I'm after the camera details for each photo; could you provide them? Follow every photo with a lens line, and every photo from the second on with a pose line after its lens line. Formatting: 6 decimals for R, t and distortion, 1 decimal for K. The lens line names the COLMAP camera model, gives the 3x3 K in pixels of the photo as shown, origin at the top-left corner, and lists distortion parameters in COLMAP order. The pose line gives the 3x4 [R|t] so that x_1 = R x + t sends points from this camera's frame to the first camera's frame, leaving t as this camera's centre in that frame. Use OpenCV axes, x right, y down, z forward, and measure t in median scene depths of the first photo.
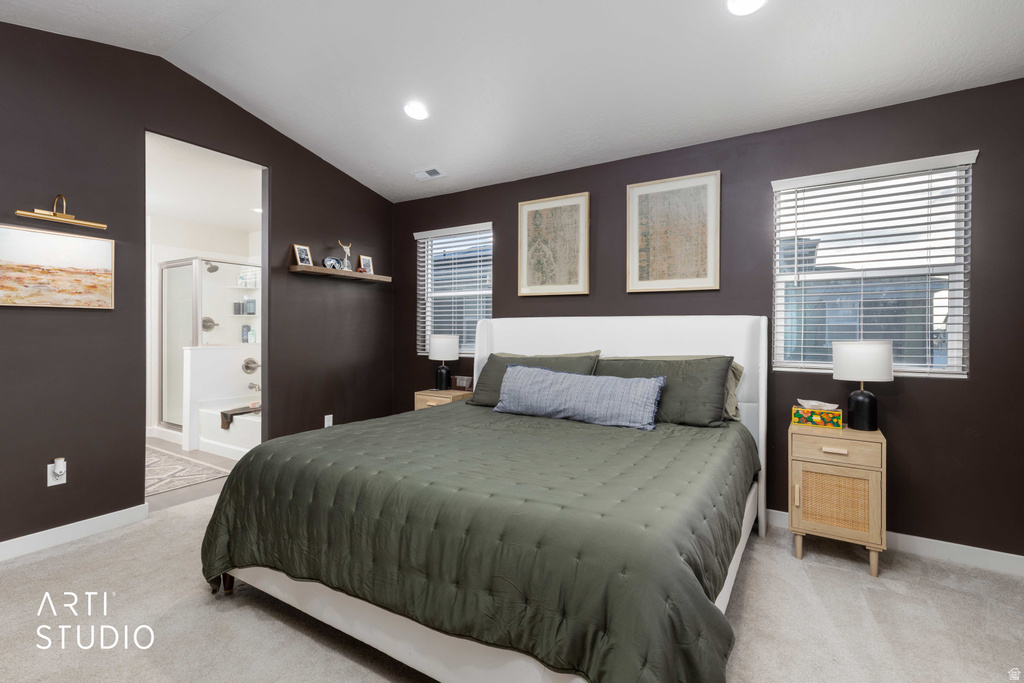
lens RADIAL K [[468.2, 0, 506.4], [0, 468.2, 329.0], [0, 0, 1]] dist [0.025156, 0.000186]
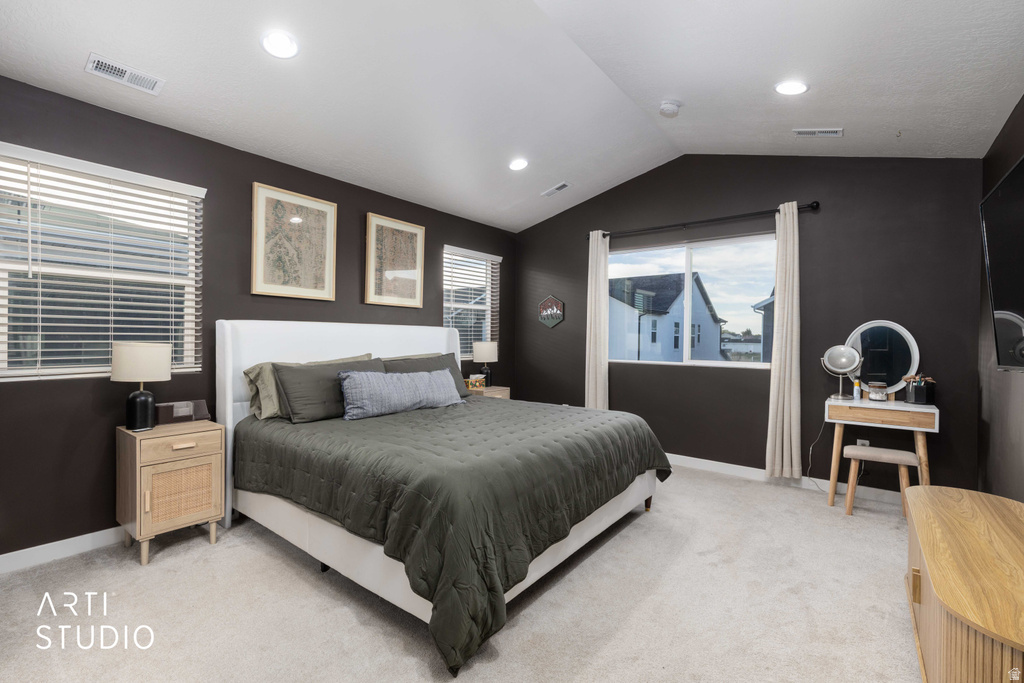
lens RADIAL K [[459.4, 0, 512.0], [0, 459.4, 341.5], [0, 0, 1]] dist [0.001952, 0.000444]
pose [[0.093465, -0.012422, 0.995545, -0.778108], [-0.011817, 0.999838, 0.013585, -0.002523], [-0.995552, -0.013034, 0.093303, 0.484540]]
